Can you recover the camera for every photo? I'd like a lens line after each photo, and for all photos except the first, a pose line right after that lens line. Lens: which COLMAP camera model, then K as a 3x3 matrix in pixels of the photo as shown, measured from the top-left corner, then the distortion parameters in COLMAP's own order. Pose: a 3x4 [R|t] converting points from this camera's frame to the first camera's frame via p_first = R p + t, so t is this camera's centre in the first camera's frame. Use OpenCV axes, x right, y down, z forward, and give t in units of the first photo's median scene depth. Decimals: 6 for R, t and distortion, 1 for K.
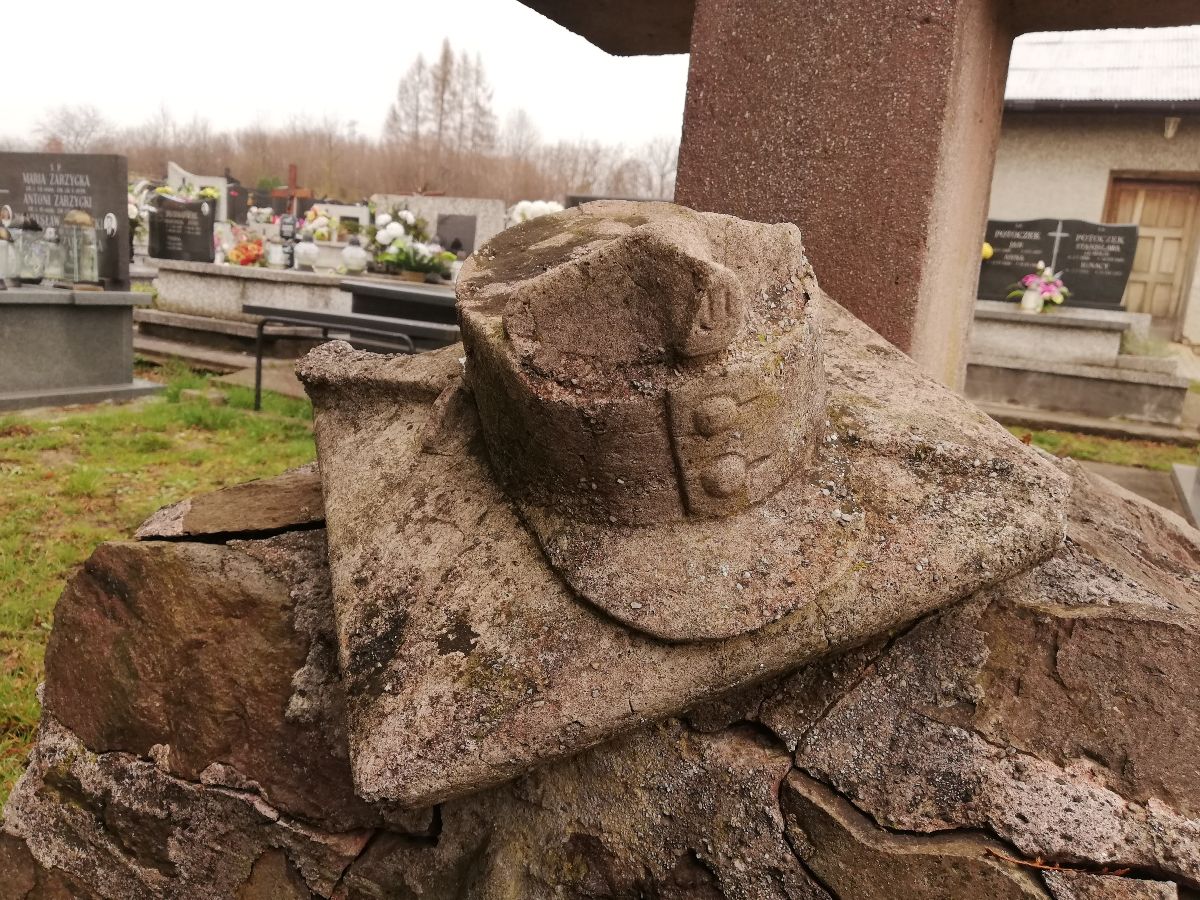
lens RADIAL K [[937.2, 0, 606.1], [0, 937.2, 448.6], [0, 0, 1]] dist [0.035839, -0.069086]
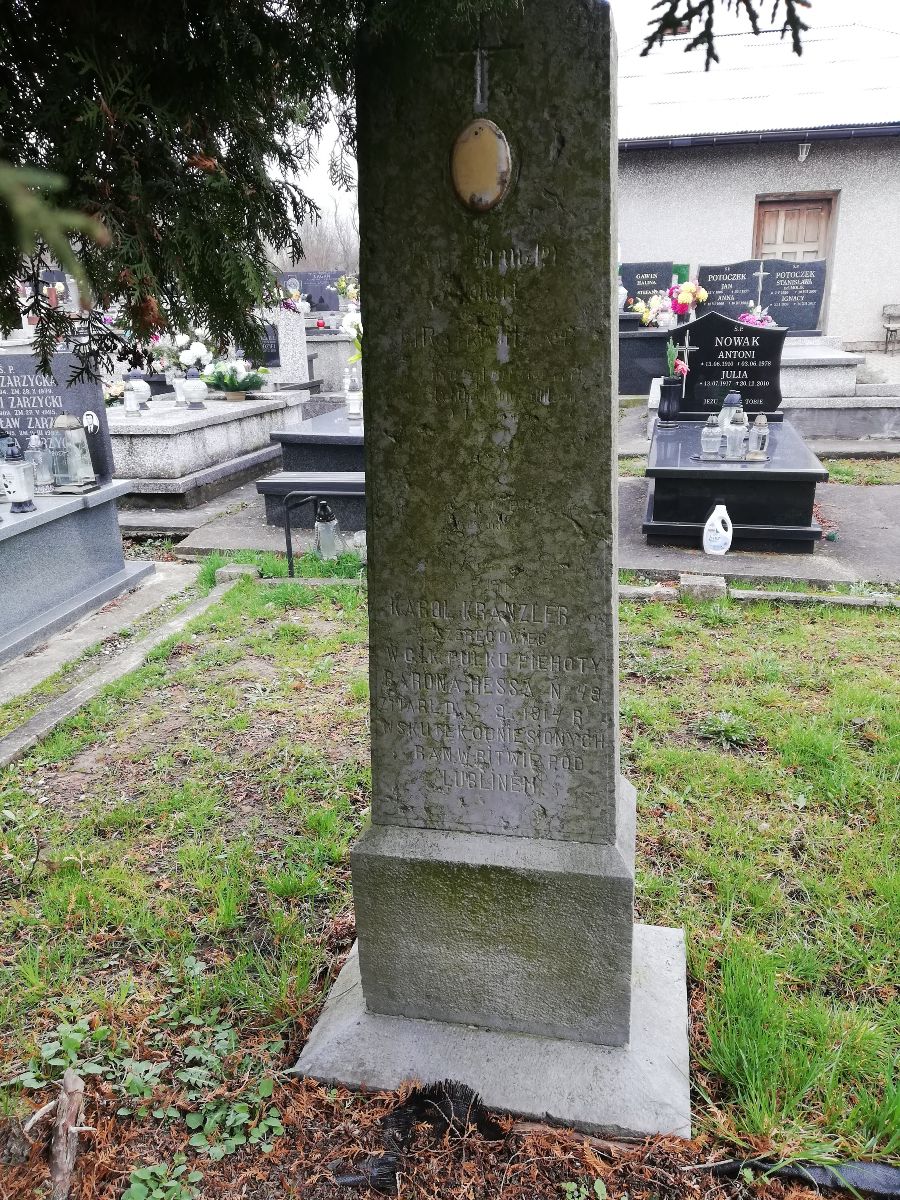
lens RADIAL K [[937.2, 0, 450.0], [0, 937.2, 600.0], [0, 0, 1]] dist [0.035839, -0.069086]
pose [[0.952569, -0.192571, 0.235647, -3.280173], [0.158342, 0.974886, 0.156603, -1.121844], [-0.259887, -0.111862, 0.959138, -0.730379]]
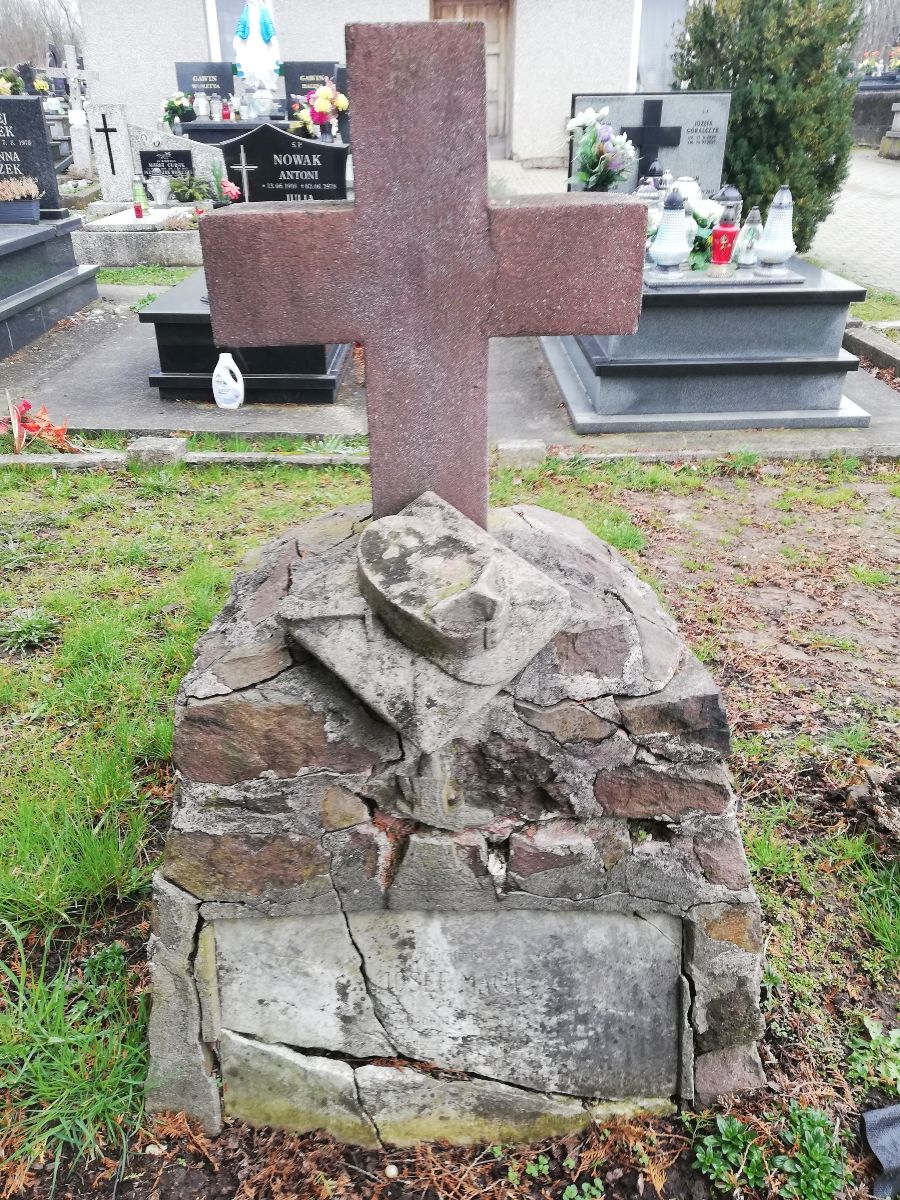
lens RADIAL K [[918.3, 0, 476.7], [0, 918.3, 603.6], [0, 0, 1]] dist [0.076096, -0.090743]
pose [[0.861743, -0.316801, 0.396278, -0.773698], [0.166577, 0.914455, 0.368815, -0.841493], [-0.479219, -0.251813, 0.840797, -1.128944]]
